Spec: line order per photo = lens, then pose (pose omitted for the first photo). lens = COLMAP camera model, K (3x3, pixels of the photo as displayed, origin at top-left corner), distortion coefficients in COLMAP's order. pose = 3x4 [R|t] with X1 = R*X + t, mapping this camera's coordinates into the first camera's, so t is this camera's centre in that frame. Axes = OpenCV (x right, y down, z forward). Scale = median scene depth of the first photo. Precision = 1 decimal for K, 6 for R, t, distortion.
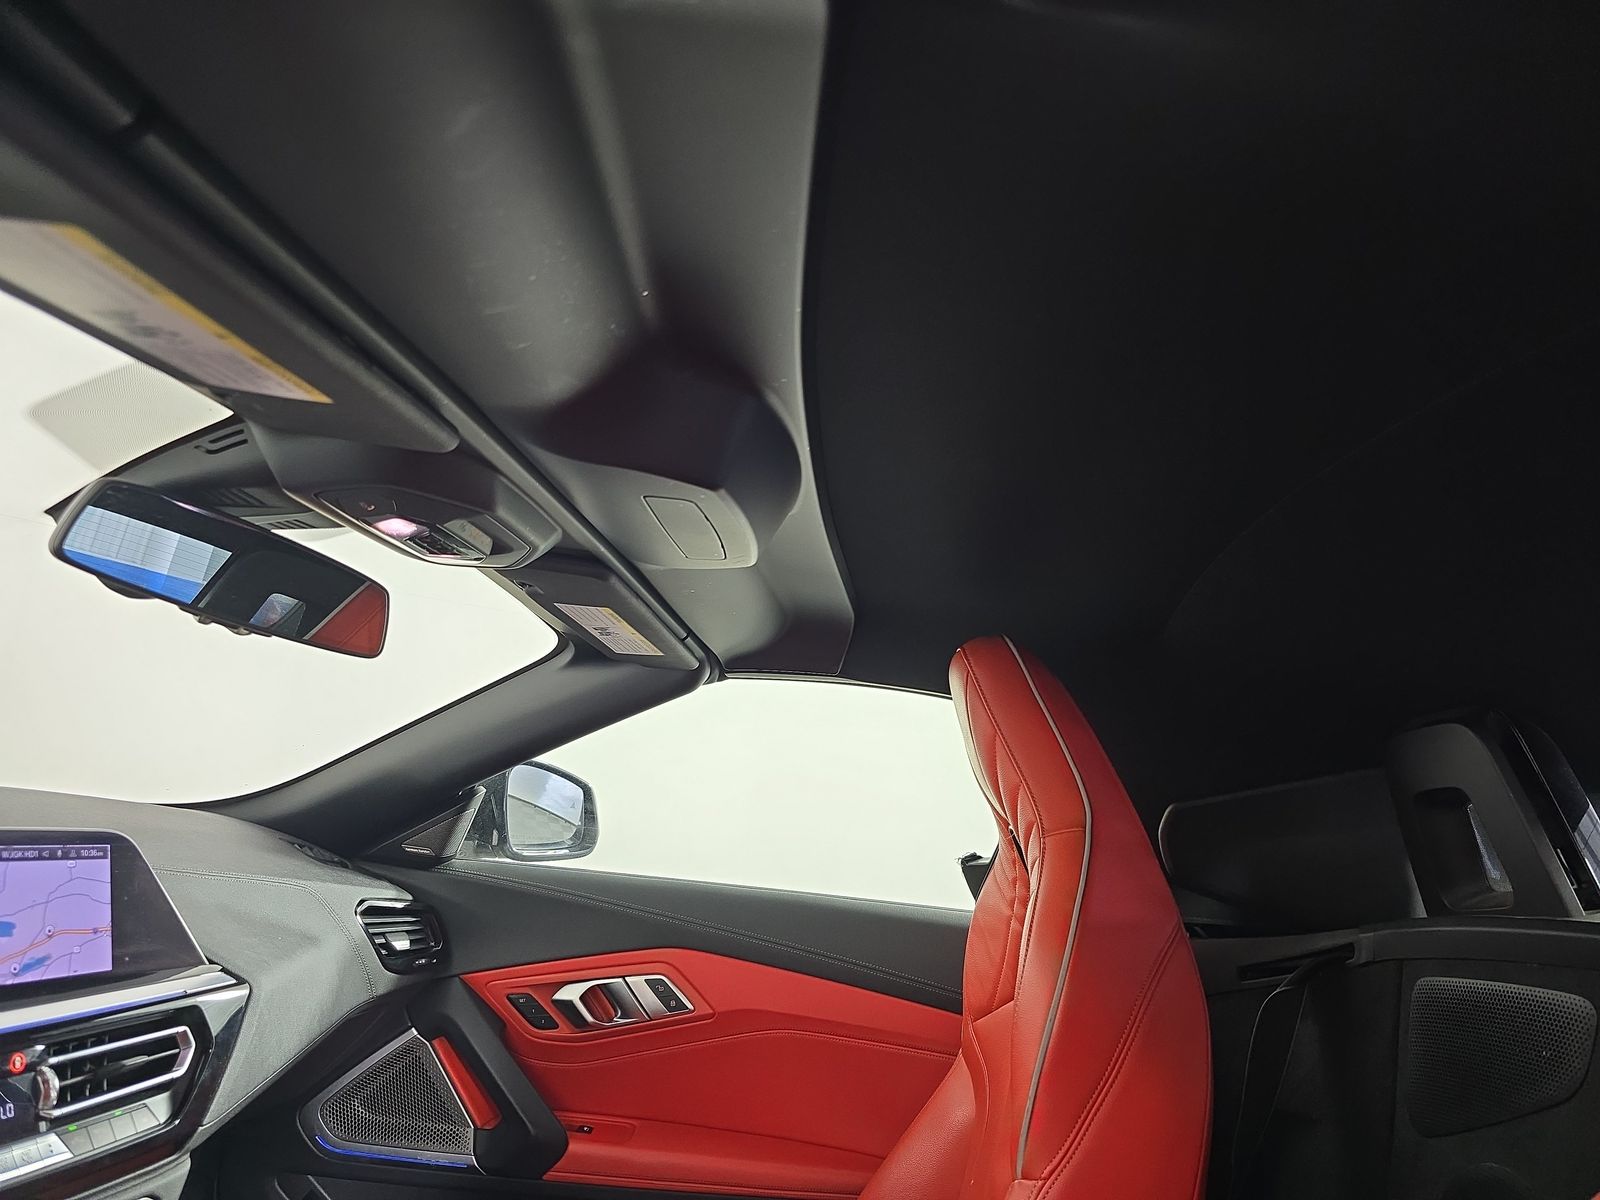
lens RADIAL K [[1079.6, 0, 802.4], [0, 1079.6, 592.2], [0, 0, 1]] dist [0.039369, -0.025430]
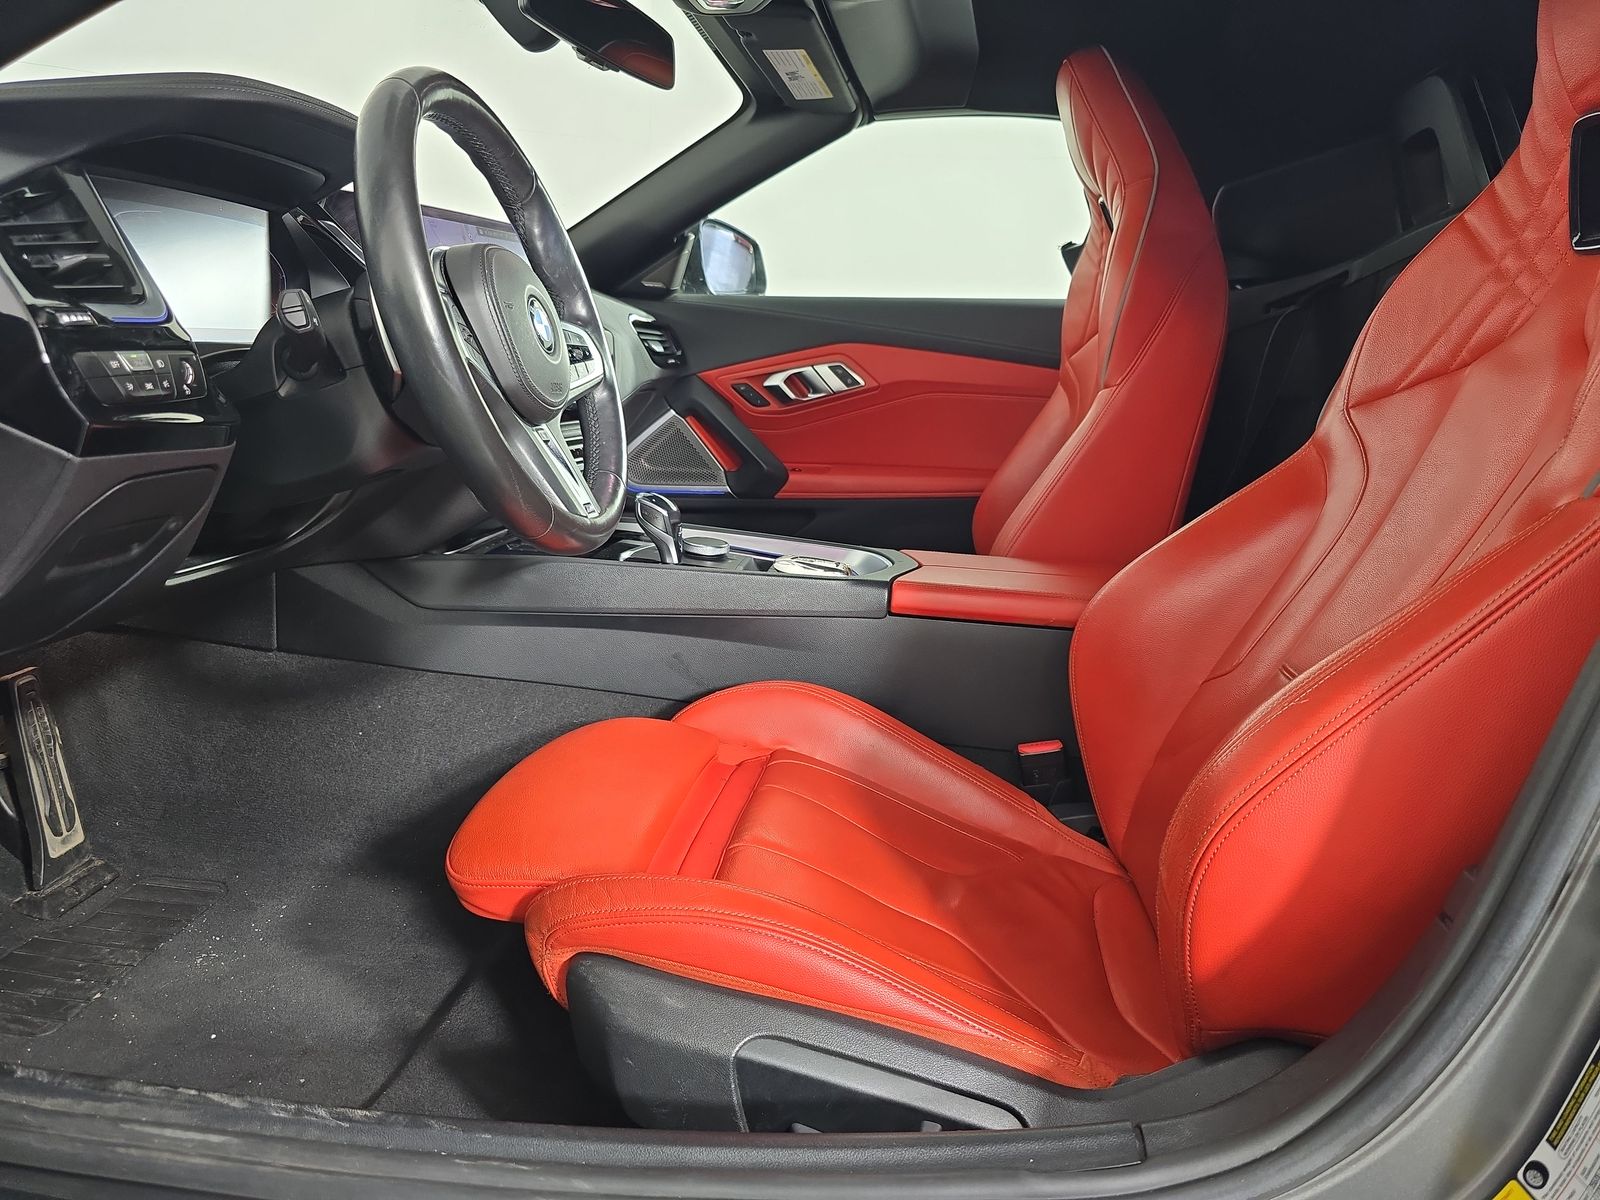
lens RADIAL K [[1079.6, 0, 806.4], [0, 1079.6, 607.6], [0, 0, 1]] dist [0.039369, -0.025430]
pose [[0.994891, -0.063416, -0.078547, -0.085415], [0.090197, 0.907839, 0.409502, 0.068758], [0.045339, -0.414495, 0.908921, -0.401083]]
